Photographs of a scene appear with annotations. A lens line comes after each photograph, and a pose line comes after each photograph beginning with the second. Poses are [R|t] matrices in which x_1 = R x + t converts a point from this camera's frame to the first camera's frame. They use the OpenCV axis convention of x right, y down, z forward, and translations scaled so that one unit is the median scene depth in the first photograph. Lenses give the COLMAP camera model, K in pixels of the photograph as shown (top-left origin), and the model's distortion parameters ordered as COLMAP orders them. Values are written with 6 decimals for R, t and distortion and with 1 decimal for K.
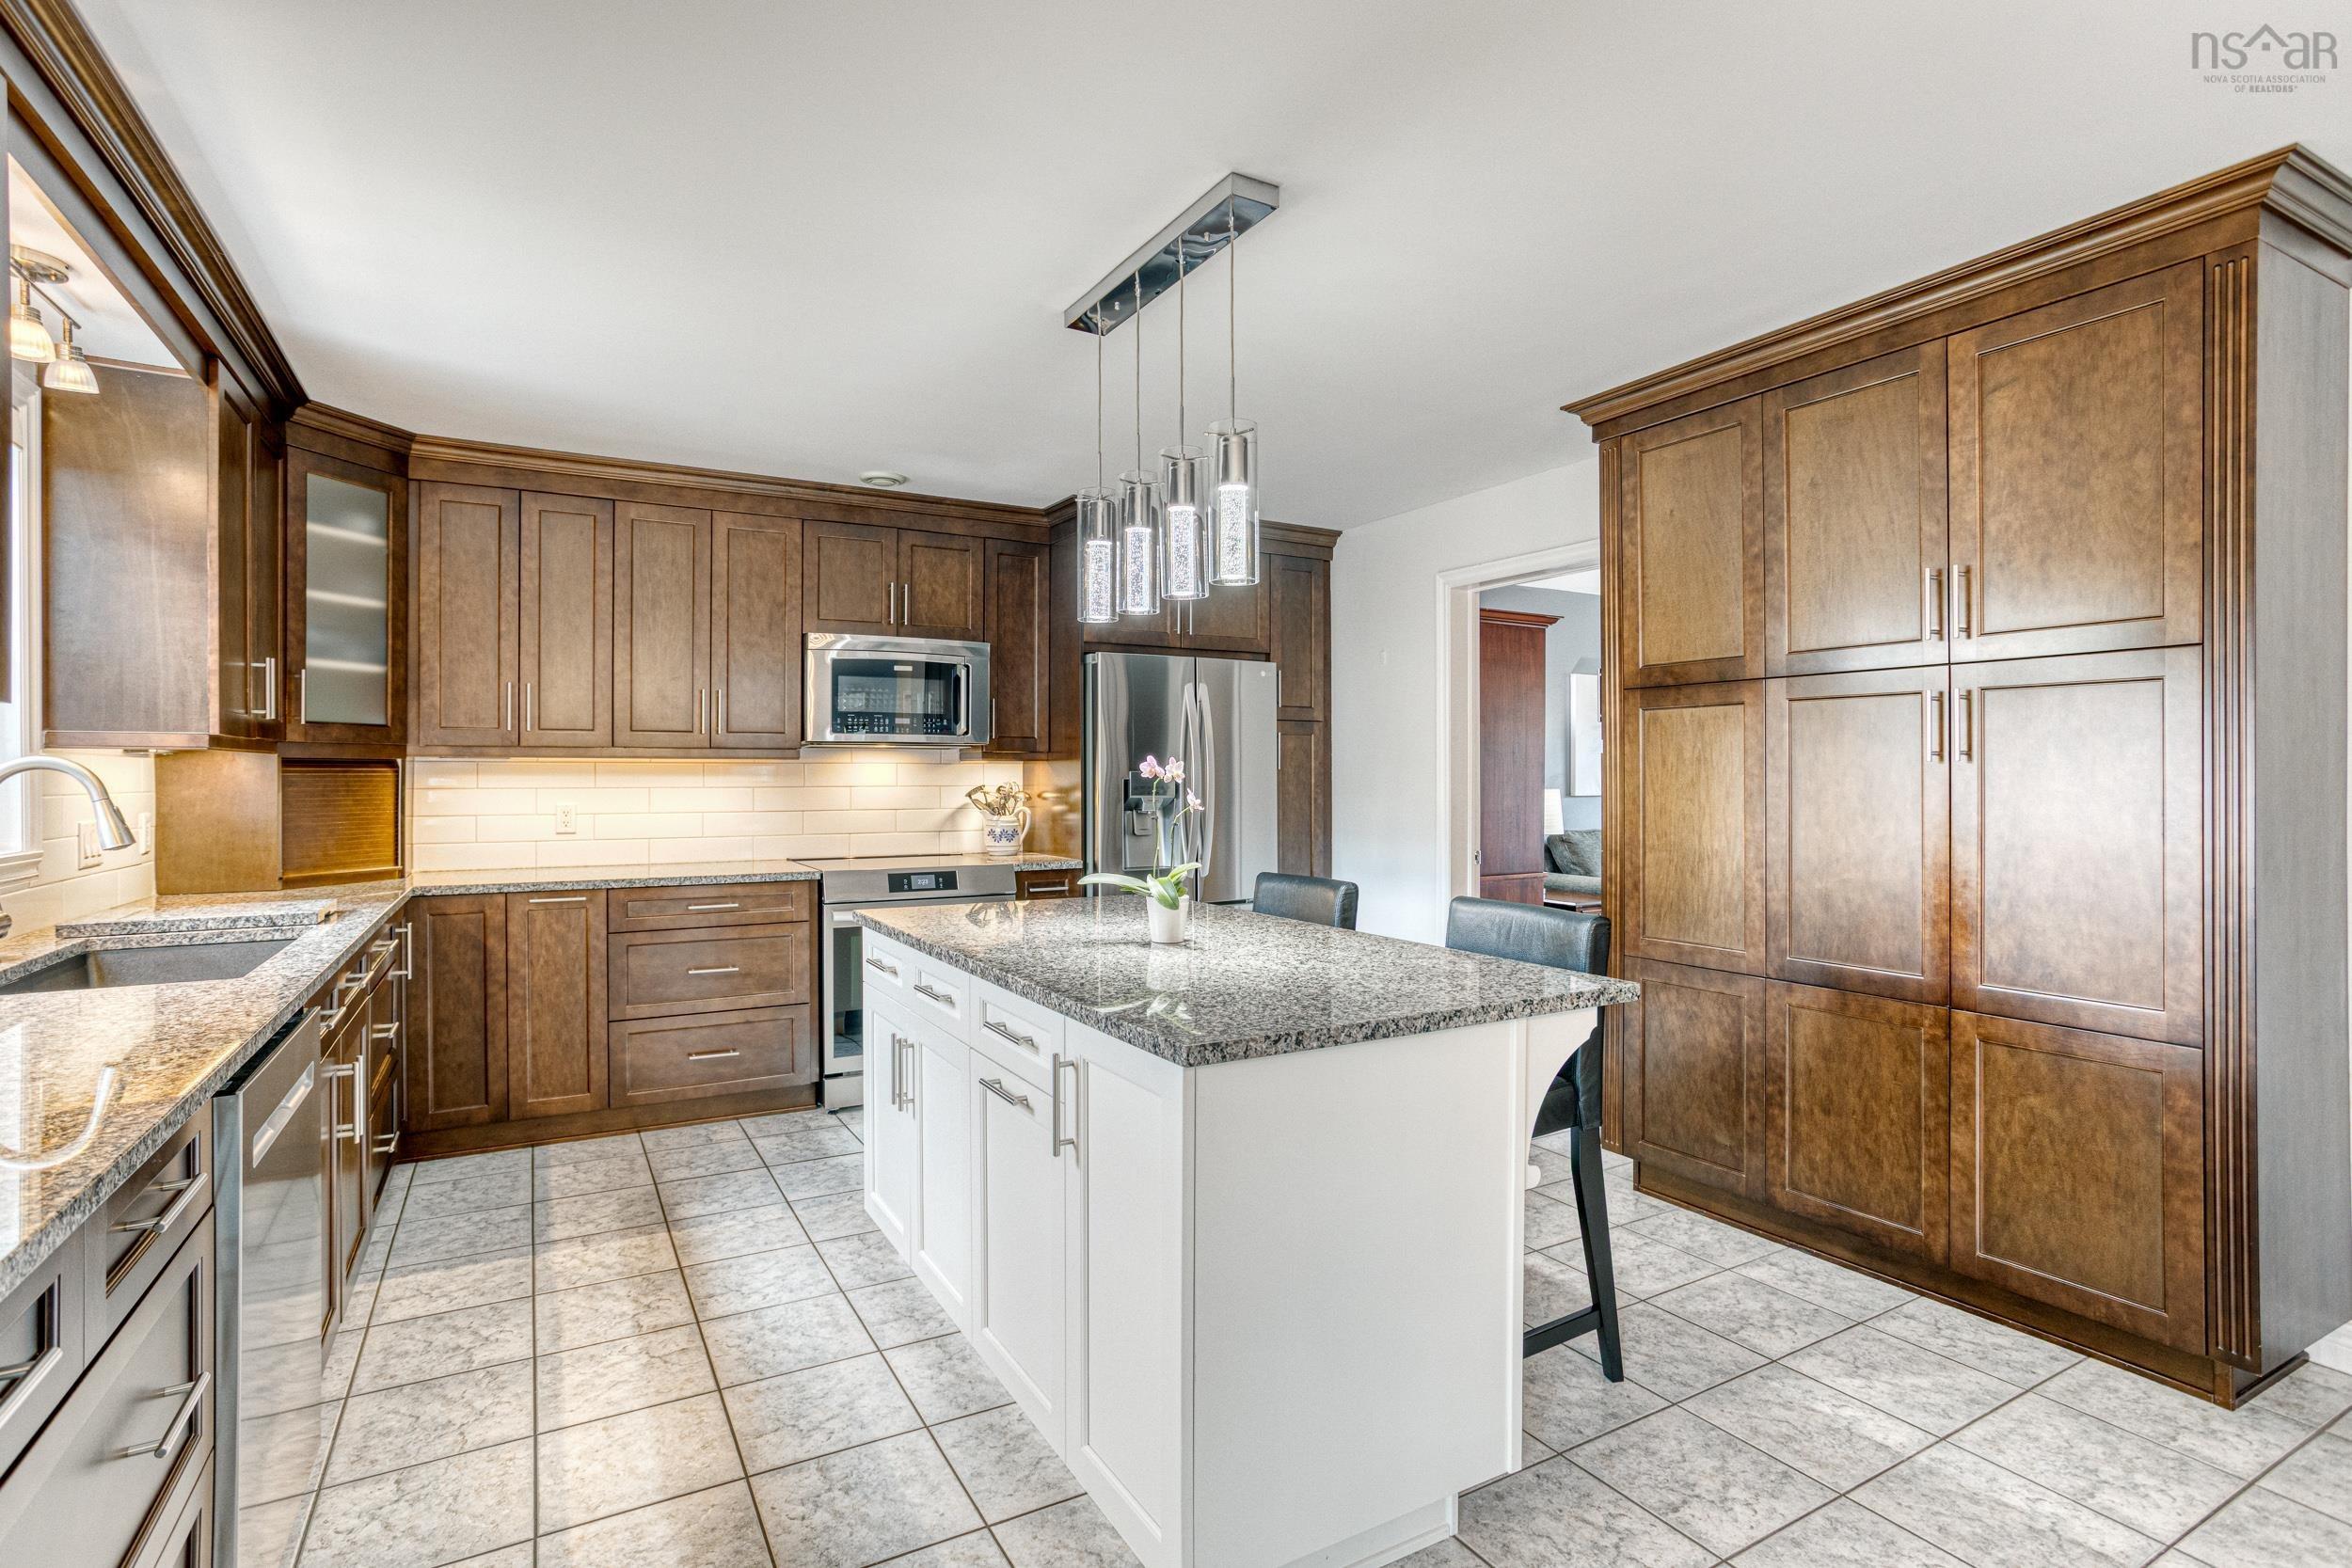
lens RADIAL K [[1135.6, 0, 1151.2], [0, 1135.6, 784.6], [0, 0, 1]] dist [-0.027545, 0.017582]
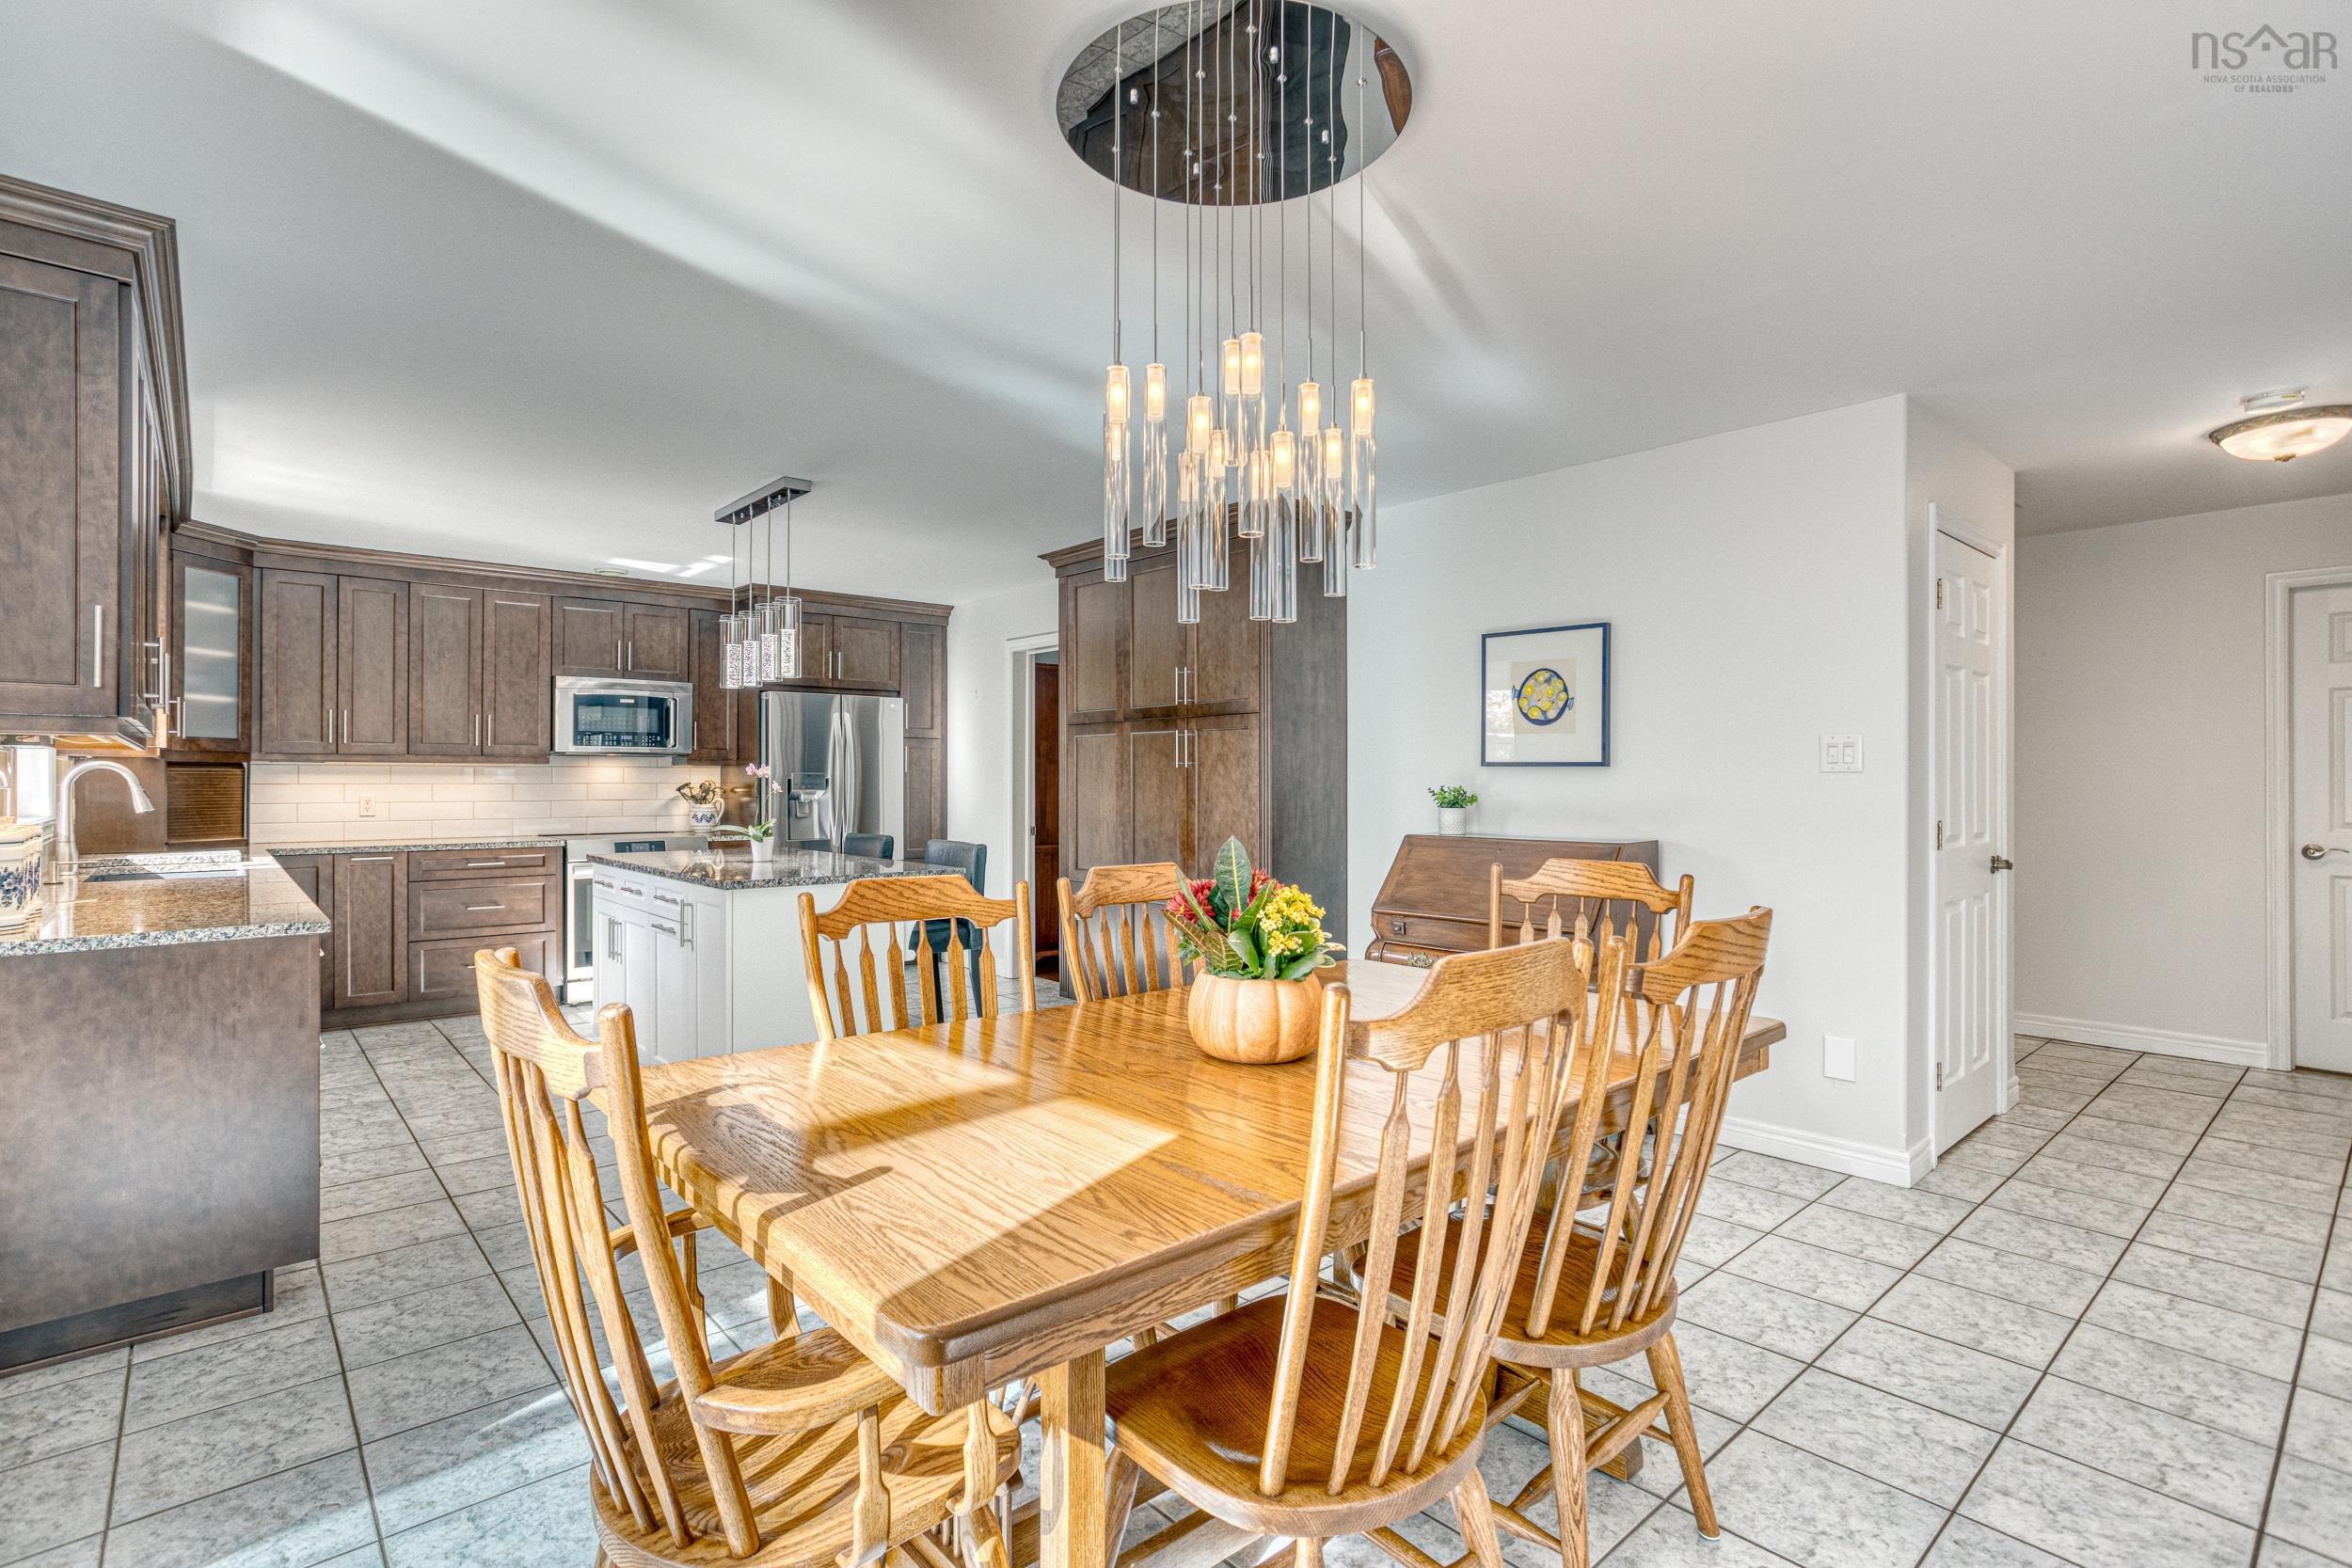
lens RADIAL K [[1113.6, 0, 1141.8], [0, 1113.6, 782.1], [0, 0, 1]] dist [-0.010031, 0.006181]
pose [[0.980853, 0.000284, 0.194747, 0.163446], [0.000868, 0.999983, -0.005832, 0.010509], [-0.194746, 0.005889, 0.980836, -0.567396]]
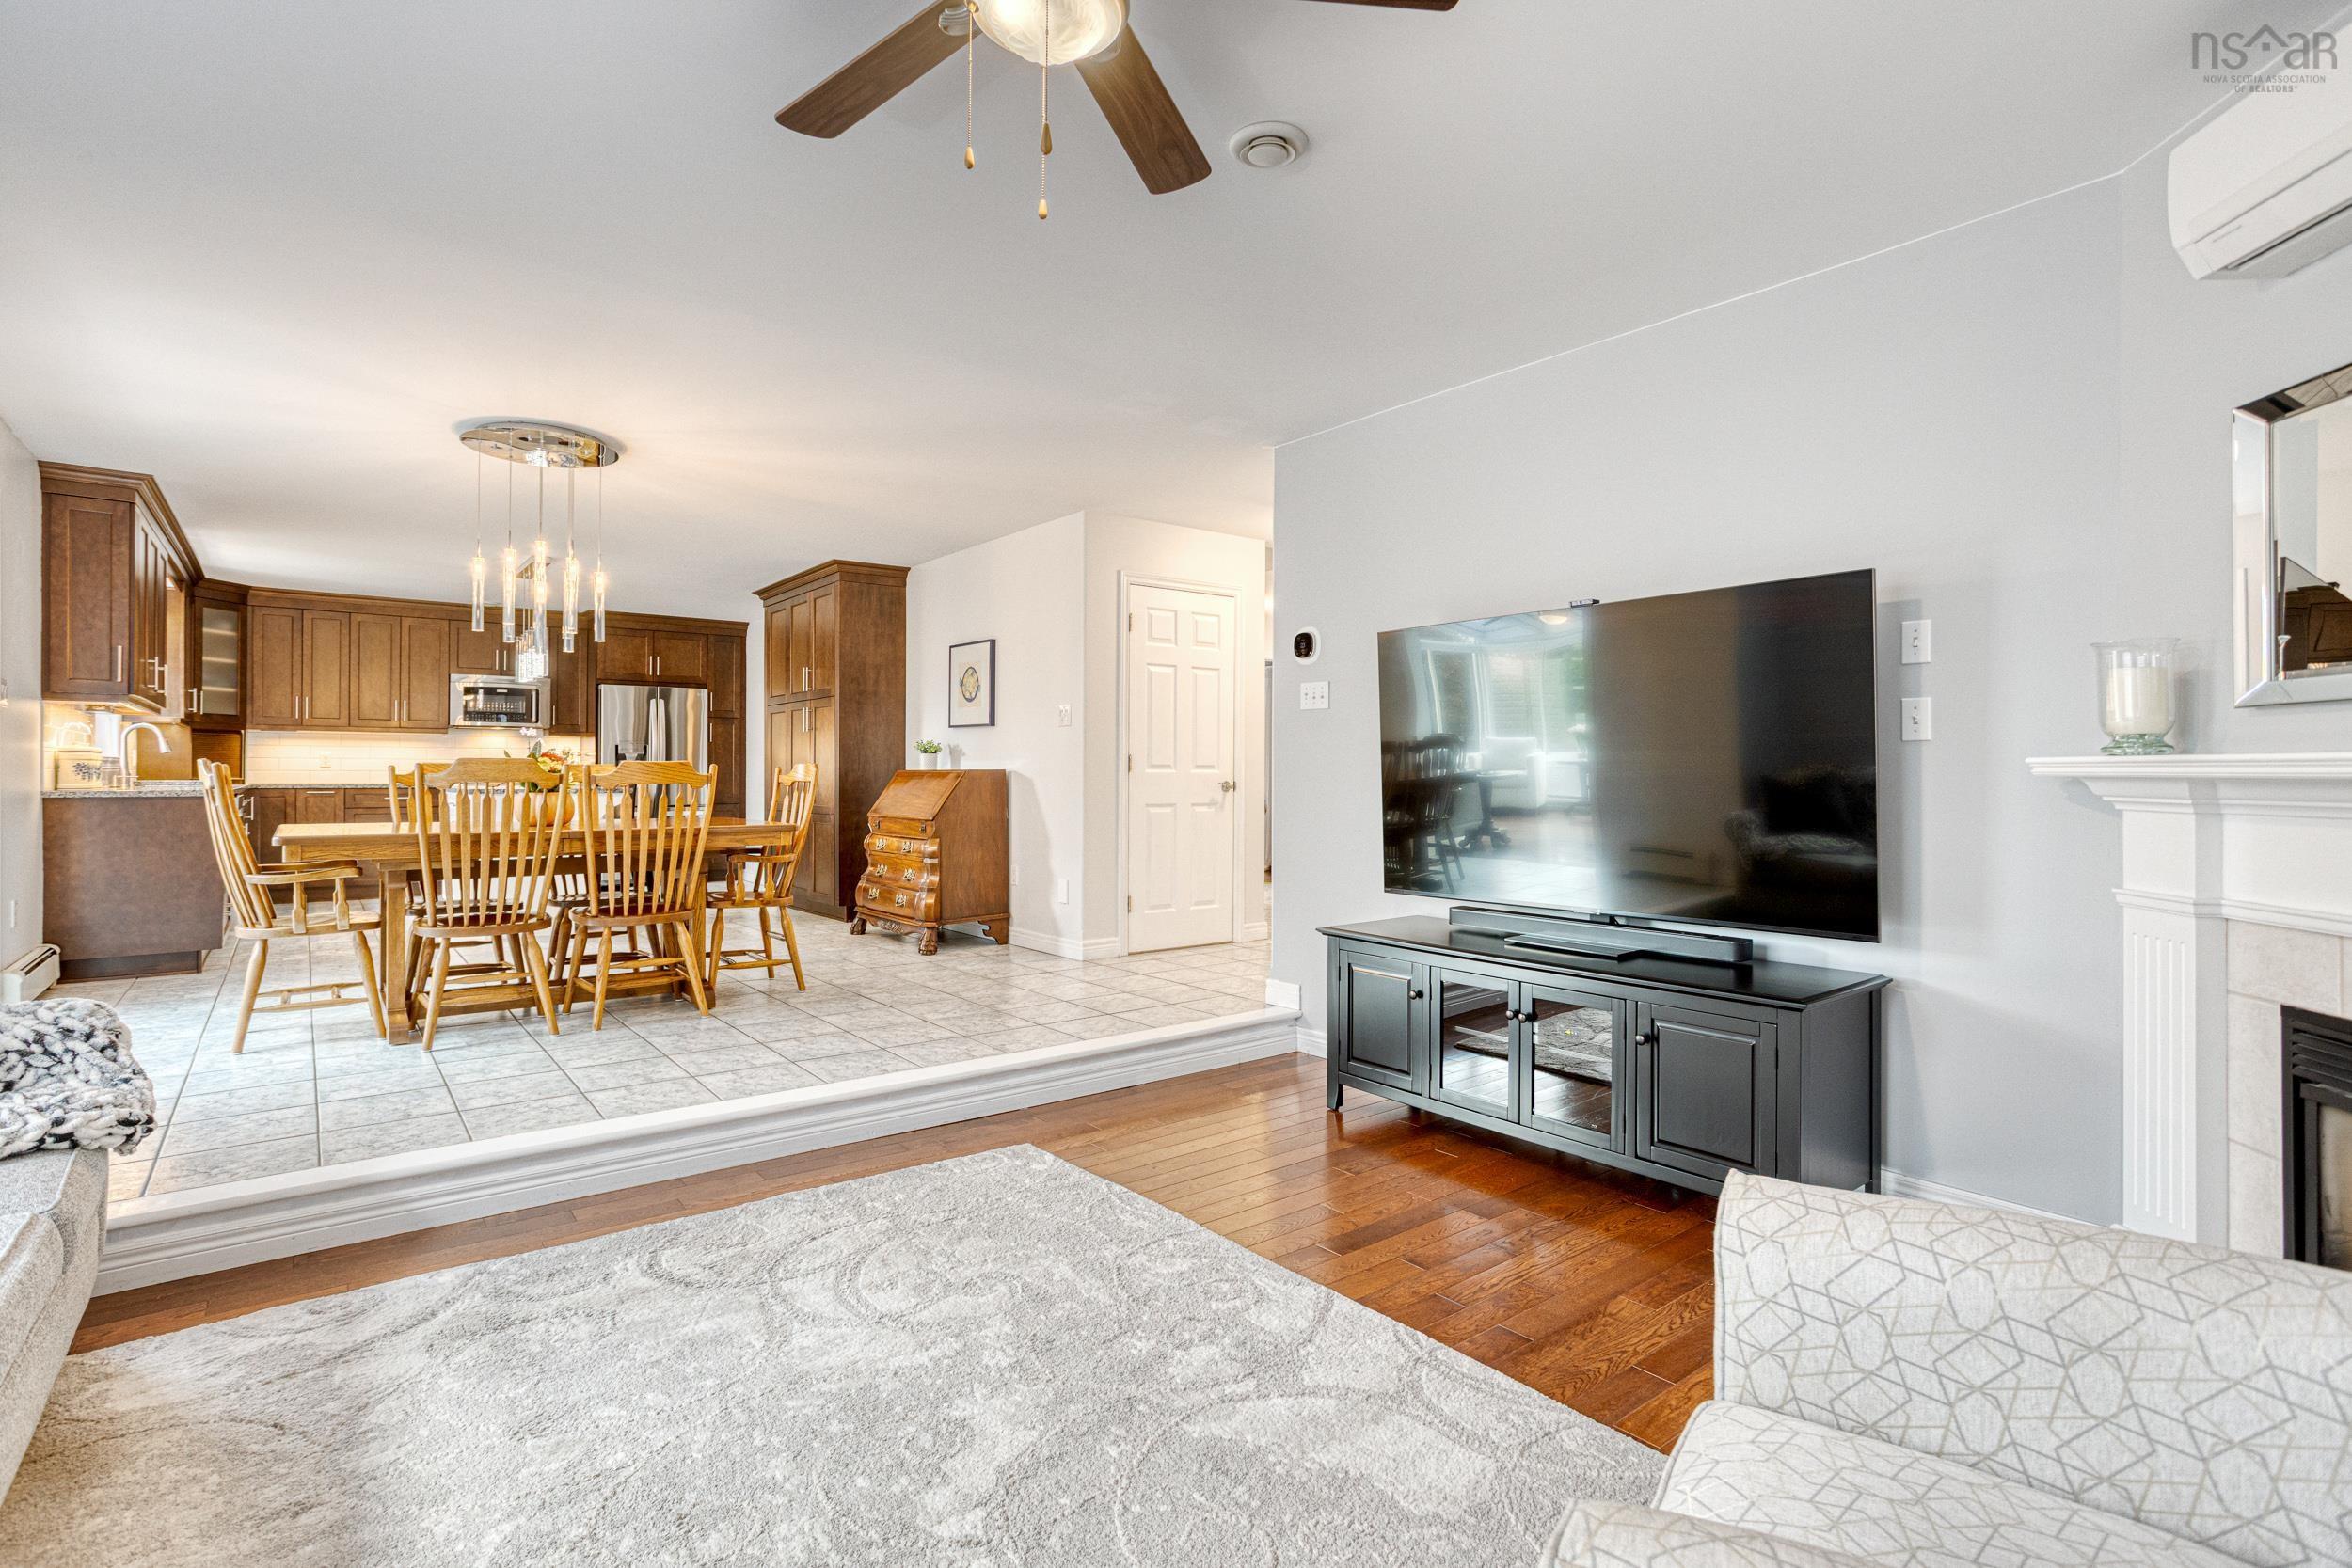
lens RADIAL K [[1135.6, 0, 1163.3], [0, 1135.6, 776.4], [0, 0, 1]] dist [-0.027545, 0.017582]
pose [[0.989156, 0.001904, 0.146857, 0.762746], [-0.000907, 0.999976, -0.006850, 0.077334], [-0.146866, 0.006643, 0.989134, -1.383705]]
